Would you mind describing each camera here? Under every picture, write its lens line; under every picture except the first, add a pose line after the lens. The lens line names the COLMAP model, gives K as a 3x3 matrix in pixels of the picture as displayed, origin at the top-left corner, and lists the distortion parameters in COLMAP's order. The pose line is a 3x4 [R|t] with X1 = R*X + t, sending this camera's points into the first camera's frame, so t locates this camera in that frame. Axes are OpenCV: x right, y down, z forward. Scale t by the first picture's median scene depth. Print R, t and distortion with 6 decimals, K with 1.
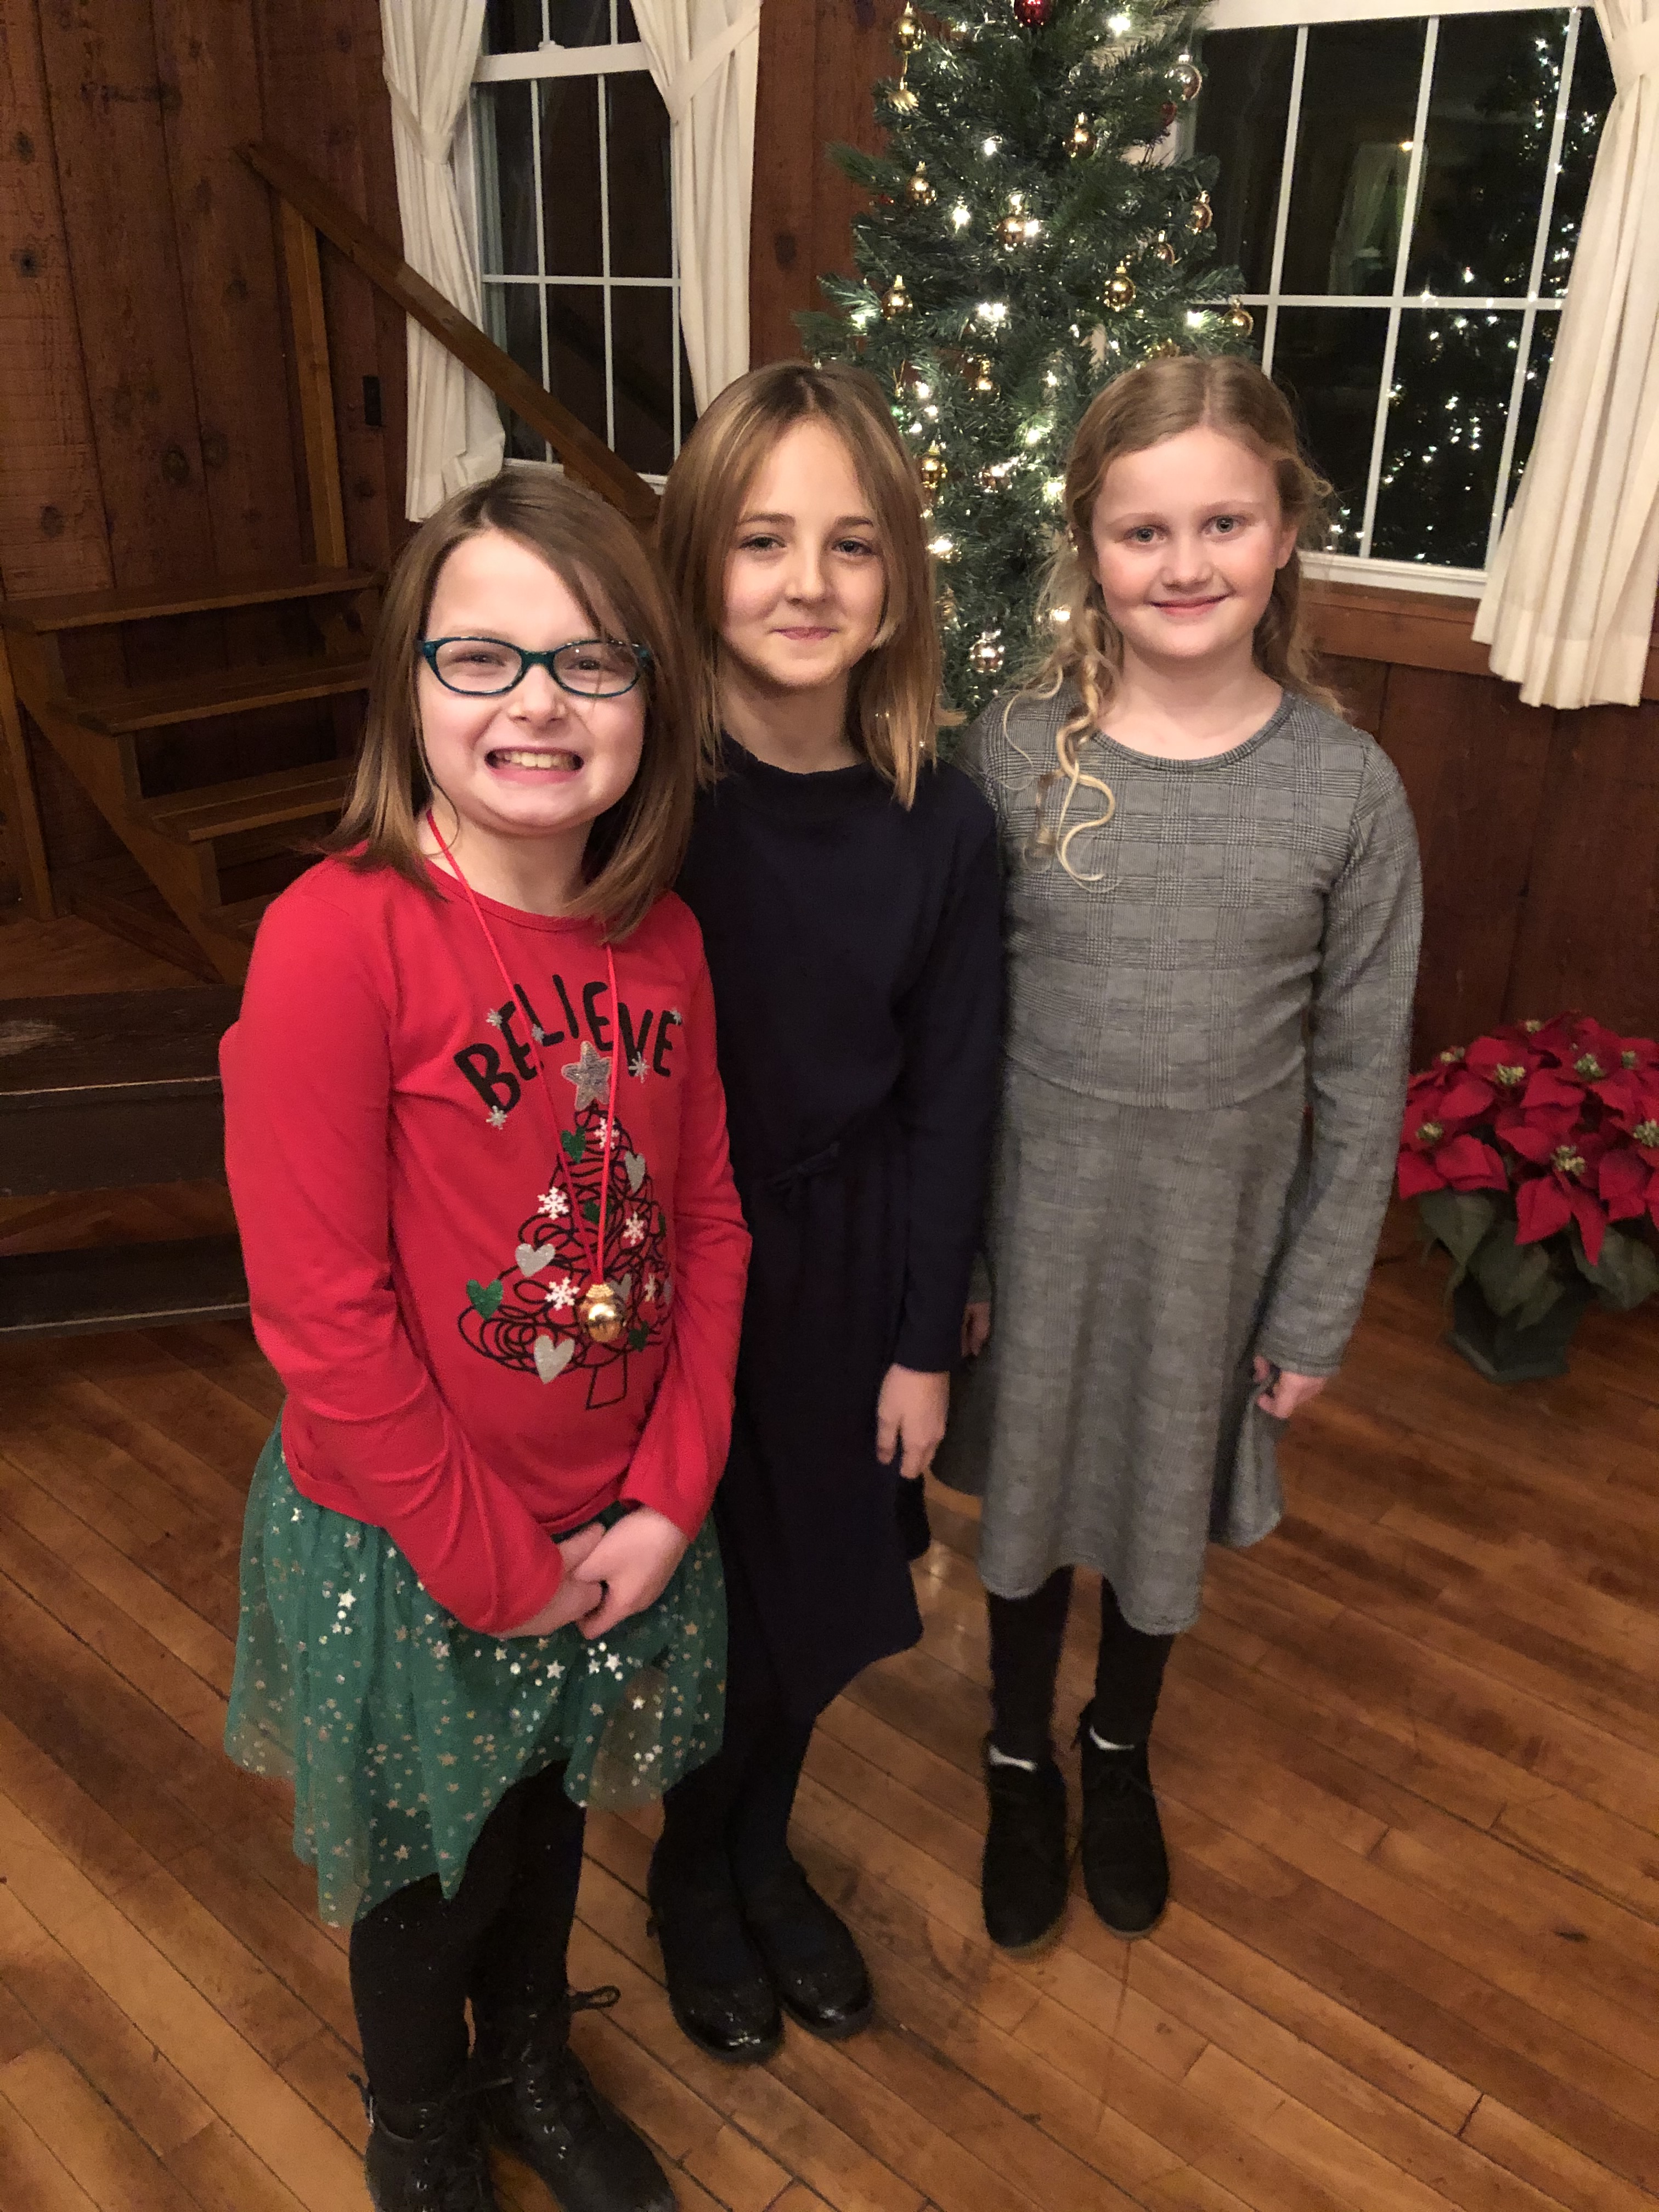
lens RADIAL K [[1832.9, 0, 829.5], [0, 1832.9, 1106.0], [0, 0, 1]] dist [0.078664, -0.112861]
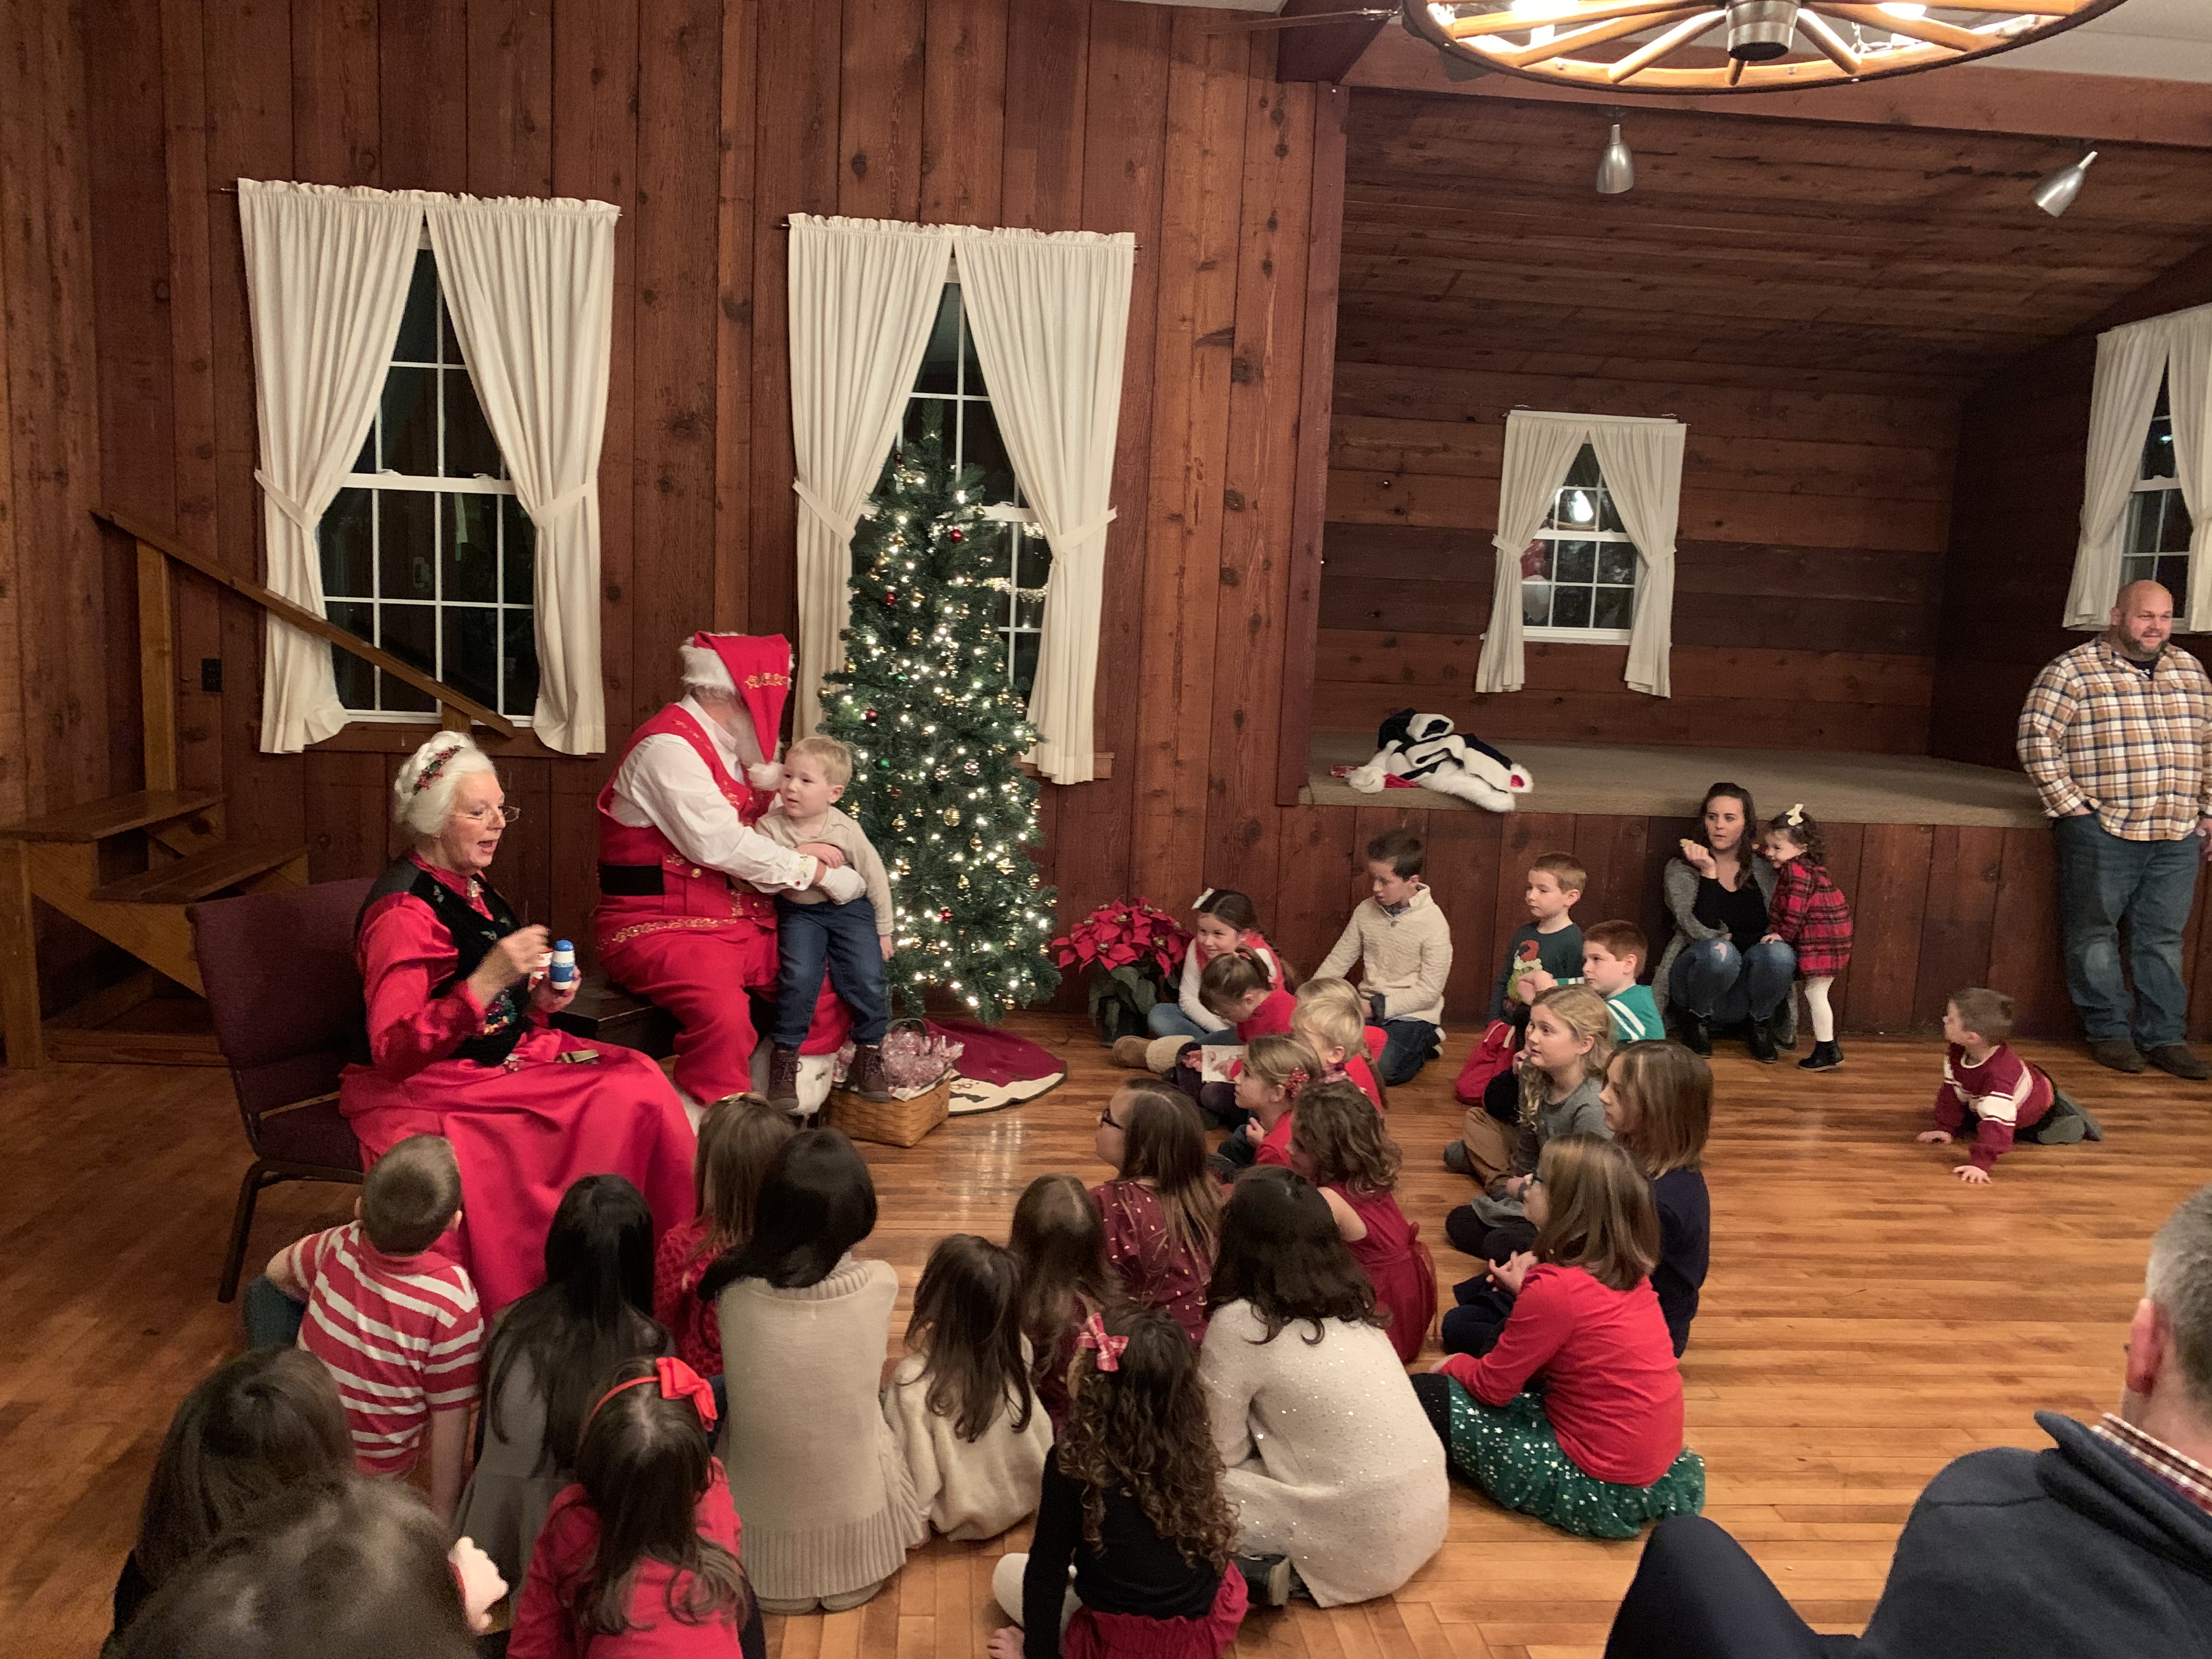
lens RADIAL K [[1706.2, 0, 1106.0], [0, 1706.2, 829.5], [0, 0, 1]] dist [0.047089, -0.041949]
pose [[0.681897, -0.092571, 0.725567, -0.802808], [0.270058, 0.953736, -0.132122, 0.102127], [-0.679769, 0.286039, 0.675349, -0.355643]]
